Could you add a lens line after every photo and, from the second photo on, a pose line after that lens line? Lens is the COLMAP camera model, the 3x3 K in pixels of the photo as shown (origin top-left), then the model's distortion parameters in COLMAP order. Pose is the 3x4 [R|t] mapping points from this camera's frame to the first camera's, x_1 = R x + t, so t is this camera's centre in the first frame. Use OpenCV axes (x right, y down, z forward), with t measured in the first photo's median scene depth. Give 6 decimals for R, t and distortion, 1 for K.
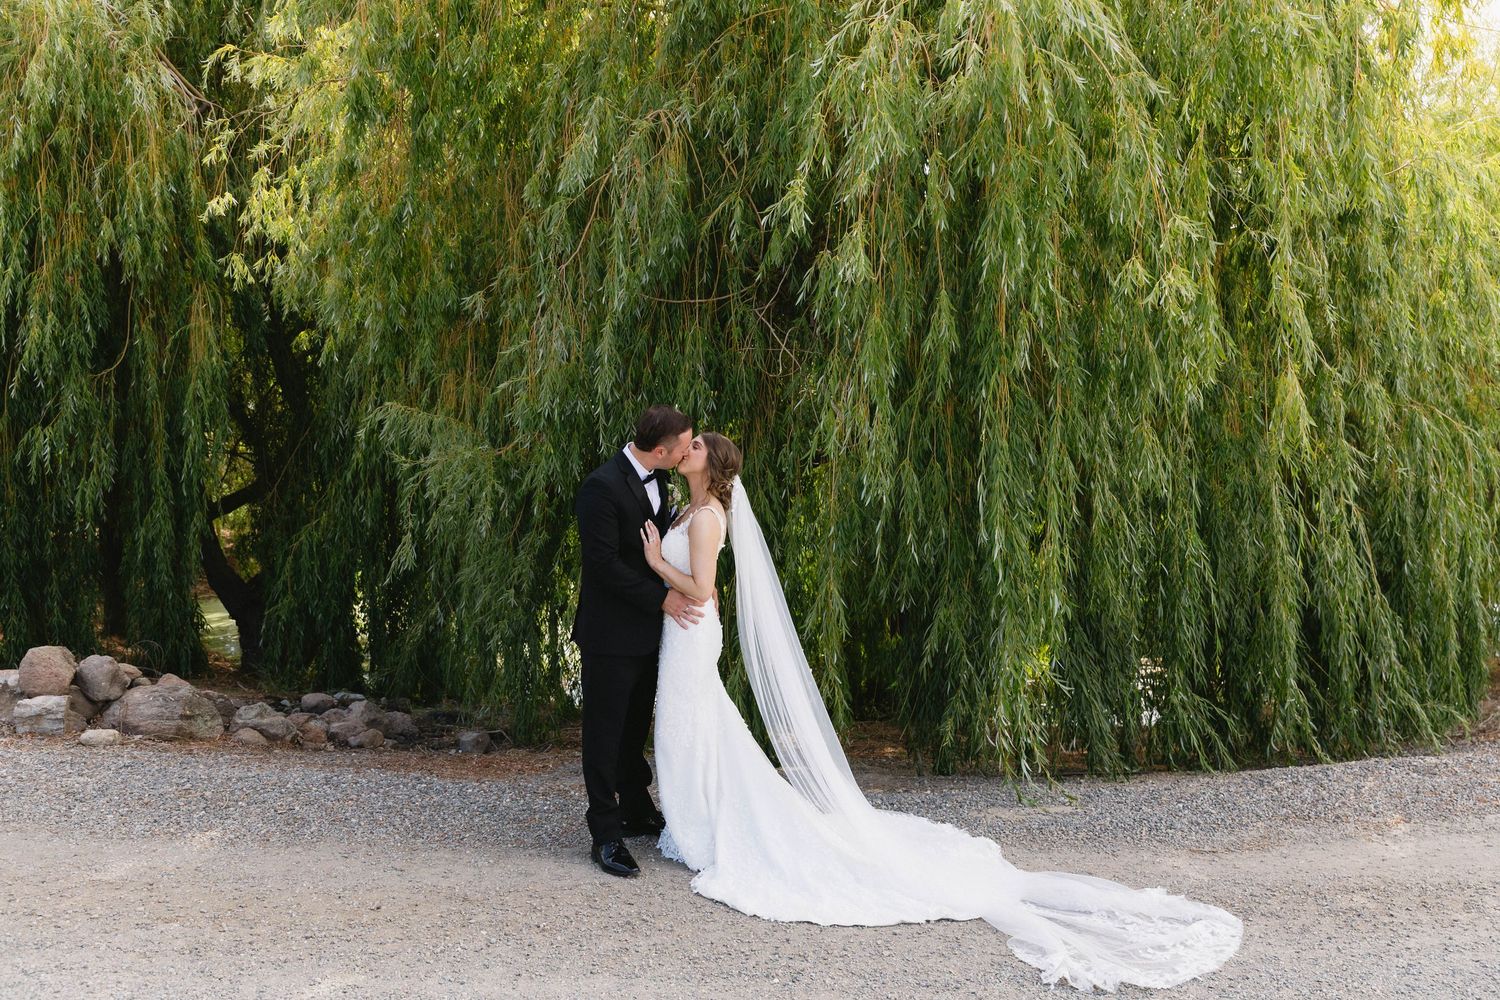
lens RADIAL K [[1207.3, 0, 750.0], [0, 1207.3, 500.0], [0, 0, 1]] dist [0.004298, 0.000499]
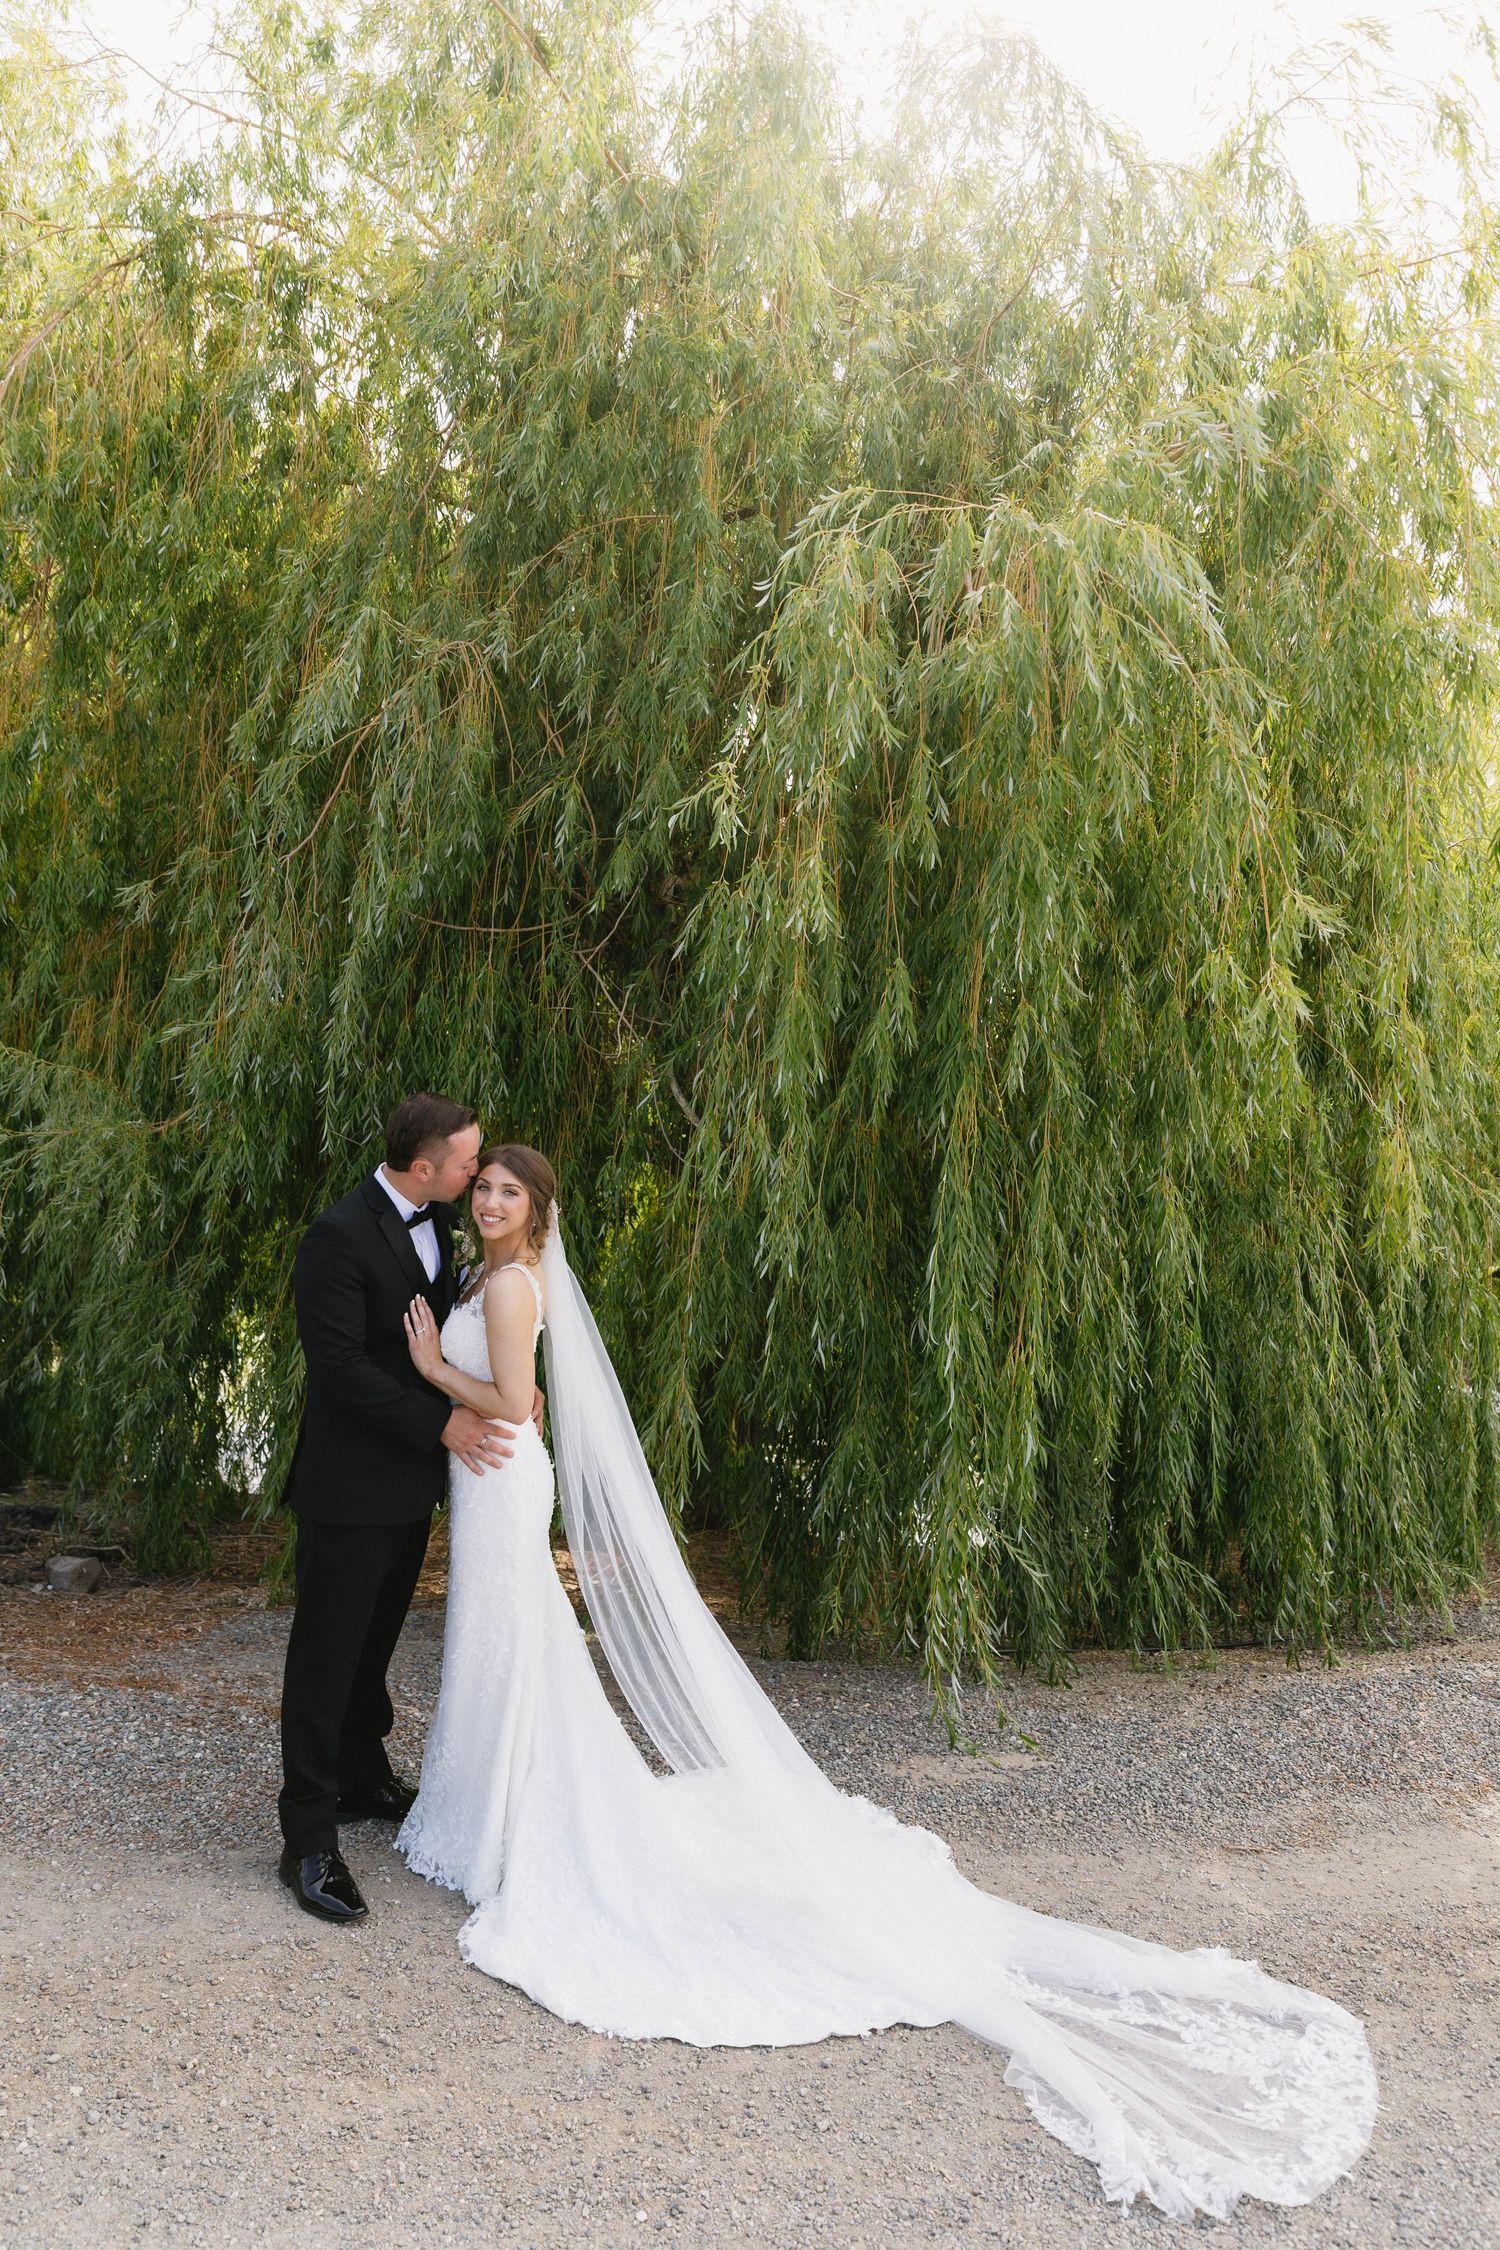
lens RADIAL K [[1566.5, 0, 750.0], [0, 1566.5, 1125.0], [0, 0, 1]] dist [0.008816, 0.008093]
pose [[0.982784, 0.077922, 0.167520, -0.041407], [-0.071088, 0.996389, -0.046423, -0.028846], [-0.170532, 0.033715, 0.984775, 0.132605]]
